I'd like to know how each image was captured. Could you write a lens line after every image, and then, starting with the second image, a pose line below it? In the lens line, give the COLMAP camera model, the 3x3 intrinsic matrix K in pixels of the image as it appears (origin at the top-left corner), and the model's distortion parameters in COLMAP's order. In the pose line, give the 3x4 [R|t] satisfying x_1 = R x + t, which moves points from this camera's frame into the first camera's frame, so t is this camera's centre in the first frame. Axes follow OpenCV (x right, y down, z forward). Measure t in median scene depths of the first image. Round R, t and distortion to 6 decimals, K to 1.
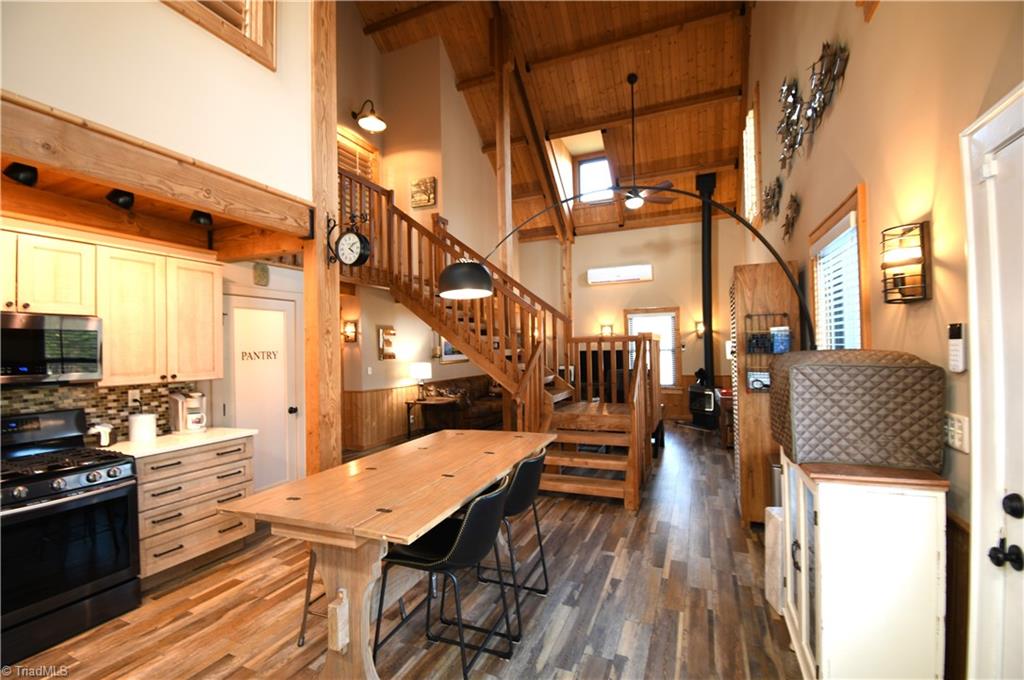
lens RADIAL K [[445.2, 0, 515.5], [0, 445.2, 343.7], [0, 0, 1]] dist [0.027181, -0.031145]
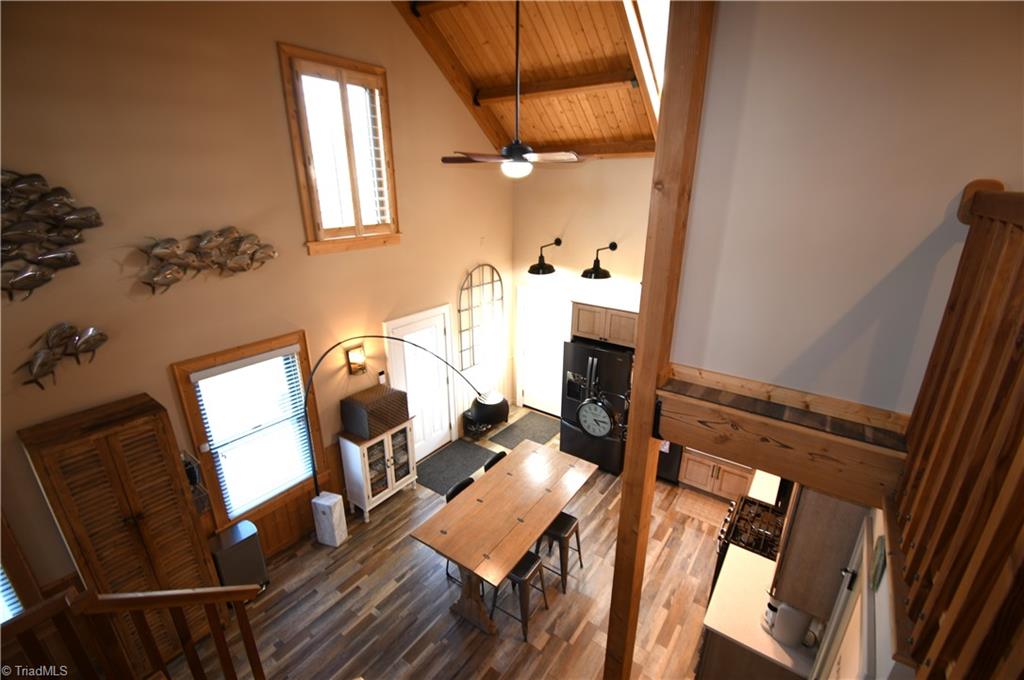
lens RADIAL K [[445.2, 0, 515.5], [0, 445.2, 343.7], [0, 0, 1]] dist [0.027181, -0.031145]
pose [[-0.972965, -0.061873, 0.222508, -0.461893], [0.012946, 0.947319, 0.320029, -0.728337], [-0.230588, 0.314257, -0.920908, 2.077665]]
